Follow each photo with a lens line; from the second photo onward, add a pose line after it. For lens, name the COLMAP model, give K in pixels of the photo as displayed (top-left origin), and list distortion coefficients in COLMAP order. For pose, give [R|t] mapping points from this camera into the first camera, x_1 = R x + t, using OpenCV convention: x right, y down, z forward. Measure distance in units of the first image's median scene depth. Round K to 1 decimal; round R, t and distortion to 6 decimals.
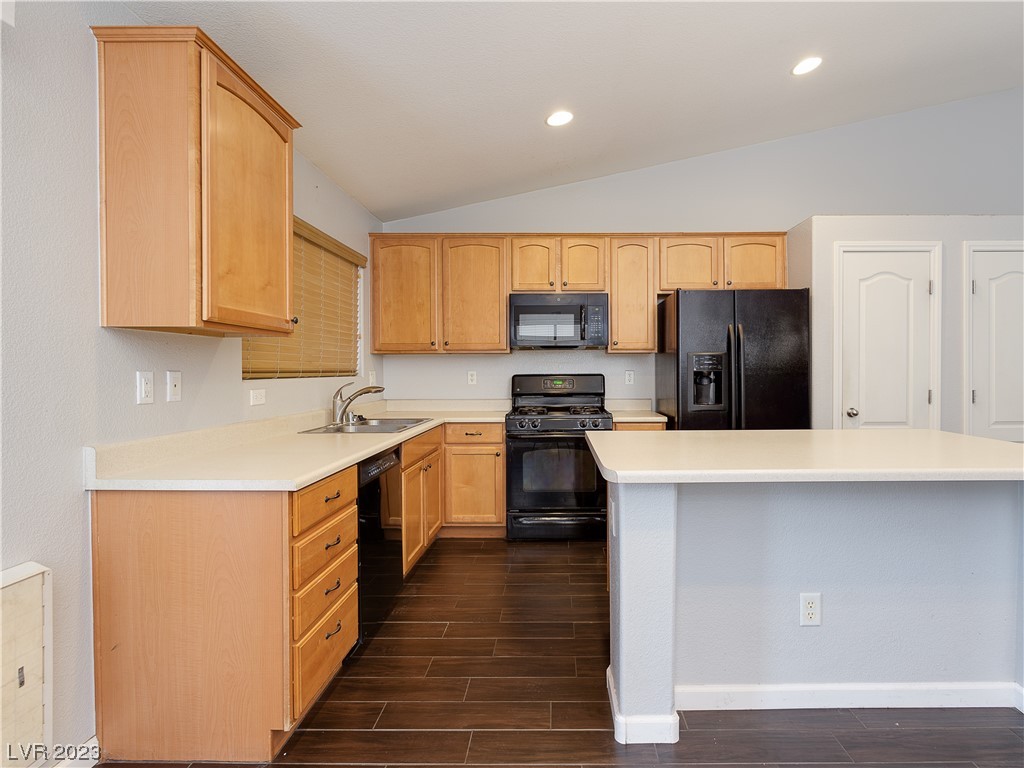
lens RADIAL K [[529.7, 0, 565.2], [0, 529.7, 373.9], [0, 0, 1]] dist [-0.002870, -0.000178]
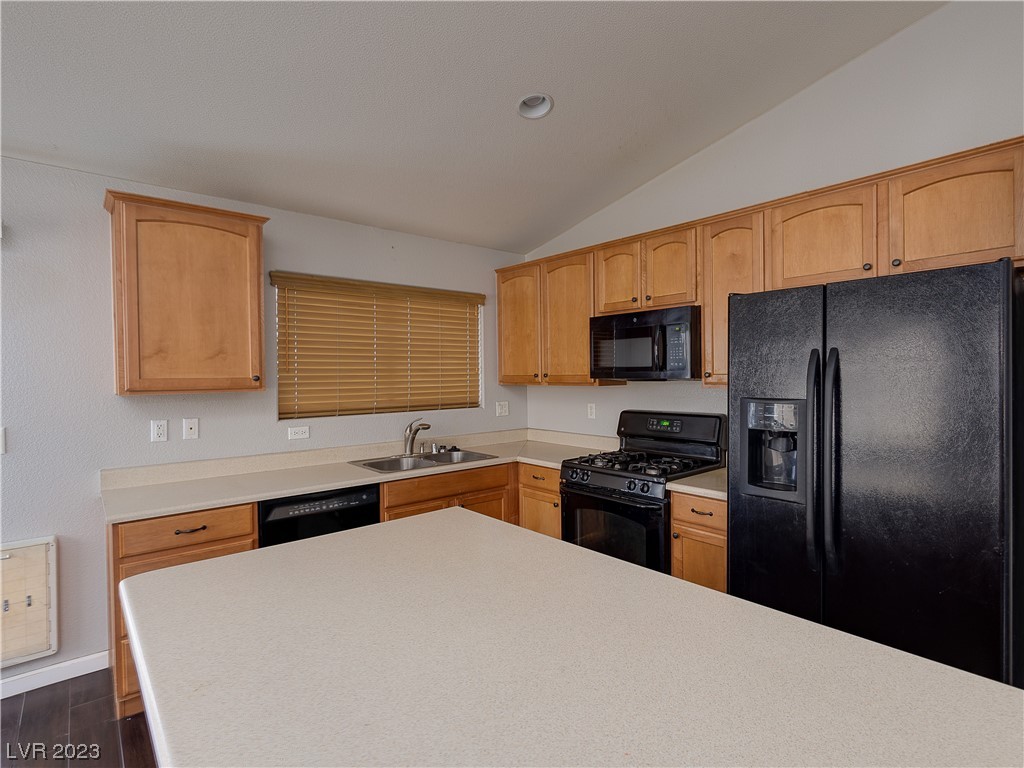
lens RADIAL K [[527.5, 0, 537.6], [0, 527.5, 380.7], [0, 0, 1]] dist [-0.004603, -0.000551]
pose [[0.665429, 0.004833, -0.746446, 0.503866], [0.002885, 0.999955, 0.009047, -0.061534], [0.746456, -0.008174, 0.665385, 0.398673]]
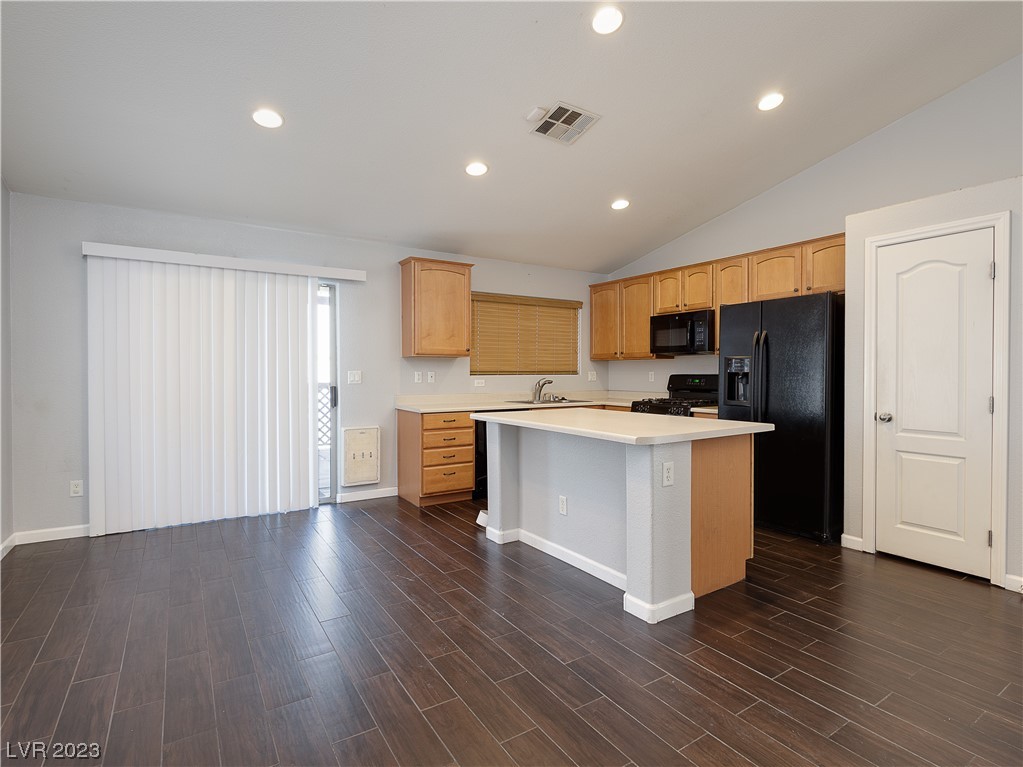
lens RADIAL K [[533.2, 0, 528.1], [0, 533.2, 376.0], [0, 0, 1]] dist [-0.004995, -0.001081]
pose [[0.550141, 0.009726, -0.835015, 0.953159], [-0.007465, 0.999949, 0.006729, -0.001350], [0.835038, 0.002532, 0.550186, -0.044431]]
